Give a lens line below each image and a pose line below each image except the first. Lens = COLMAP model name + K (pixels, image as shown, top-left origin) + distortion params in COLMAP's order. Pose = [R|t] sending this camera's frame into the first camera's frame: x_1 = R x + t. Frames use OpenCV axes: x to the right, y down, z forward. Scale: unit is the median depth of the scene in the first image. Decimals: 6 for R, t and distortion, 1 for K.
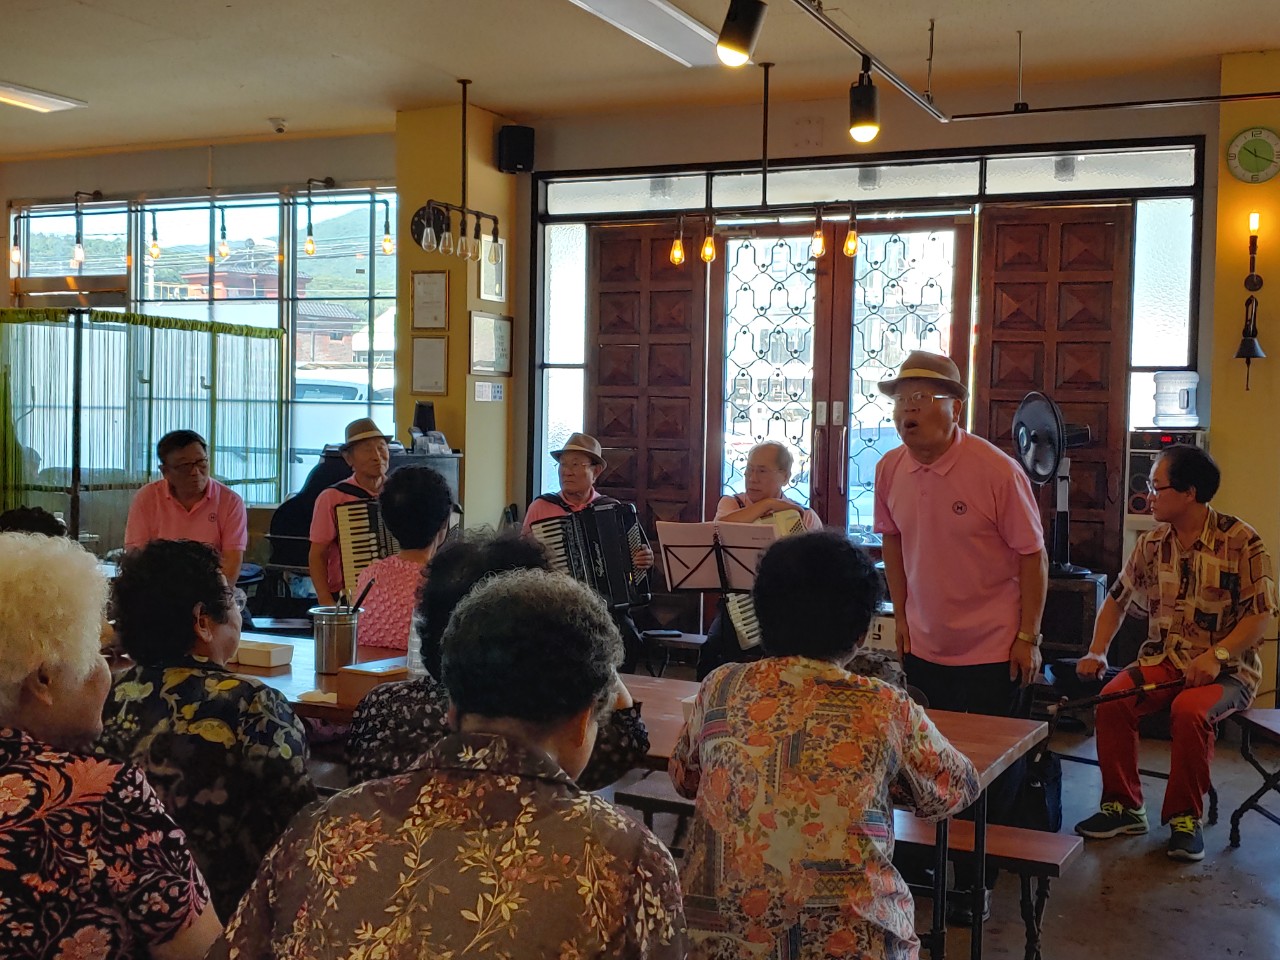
lens RADIAL K [[1451.0, 0, 640.0], [0, 1451.0, 480.0], [0, 0, 1]] dist [0.143468, -0.551932]
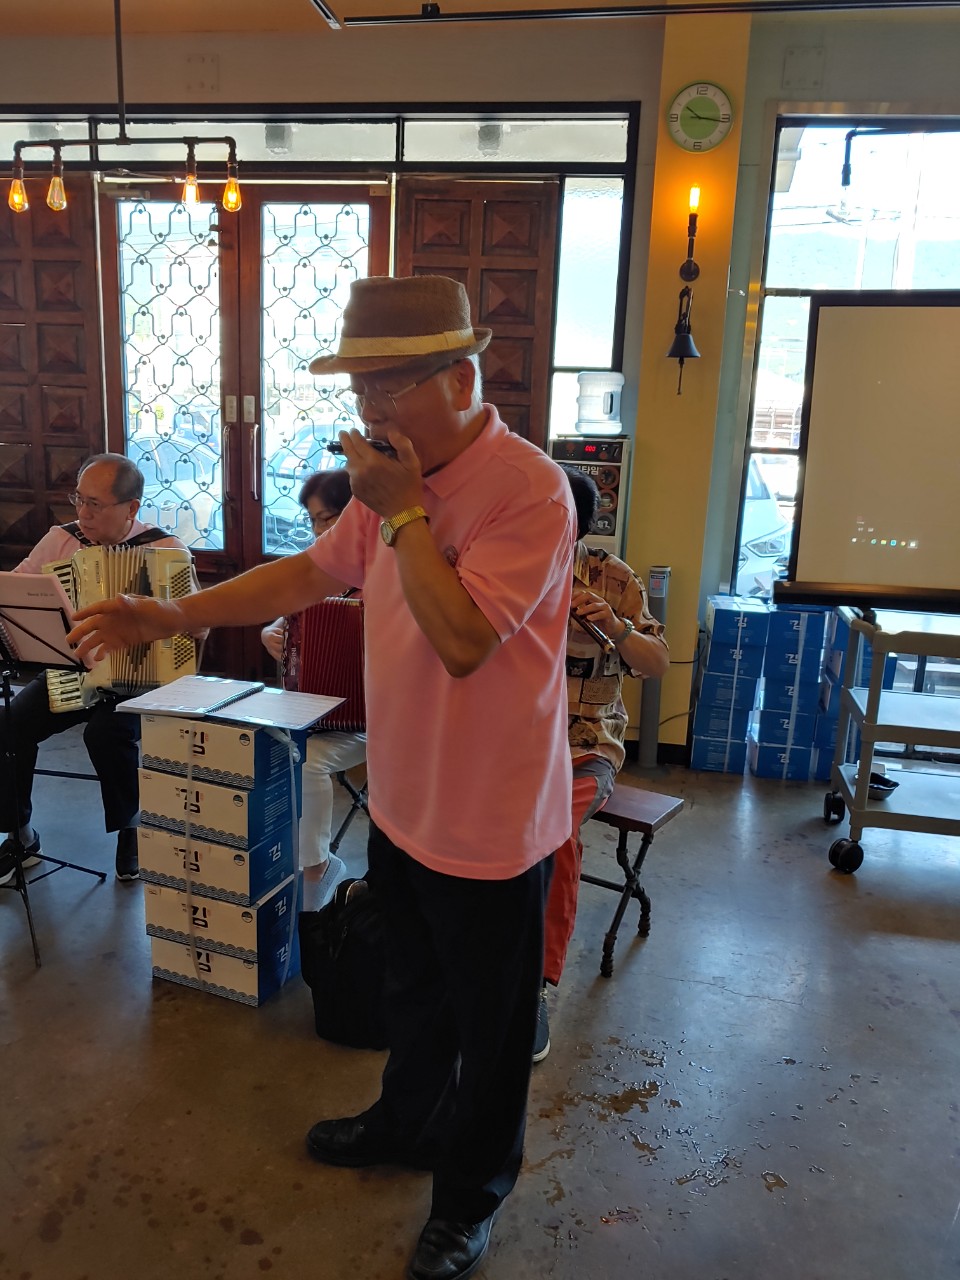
lens RADIAL K [[994.7, 0, 480.0], [0, 994.7, 640.0], [0, 0, 1]] dist [-0.008131, -0.004858]
pose [[0.965810, -0.034157, 0.256990, 0.116415], [-0.012706, 0.983855, 0.178518, -0.017729], [-0.258939, -0.175680, 0.949783, 0.365110]]
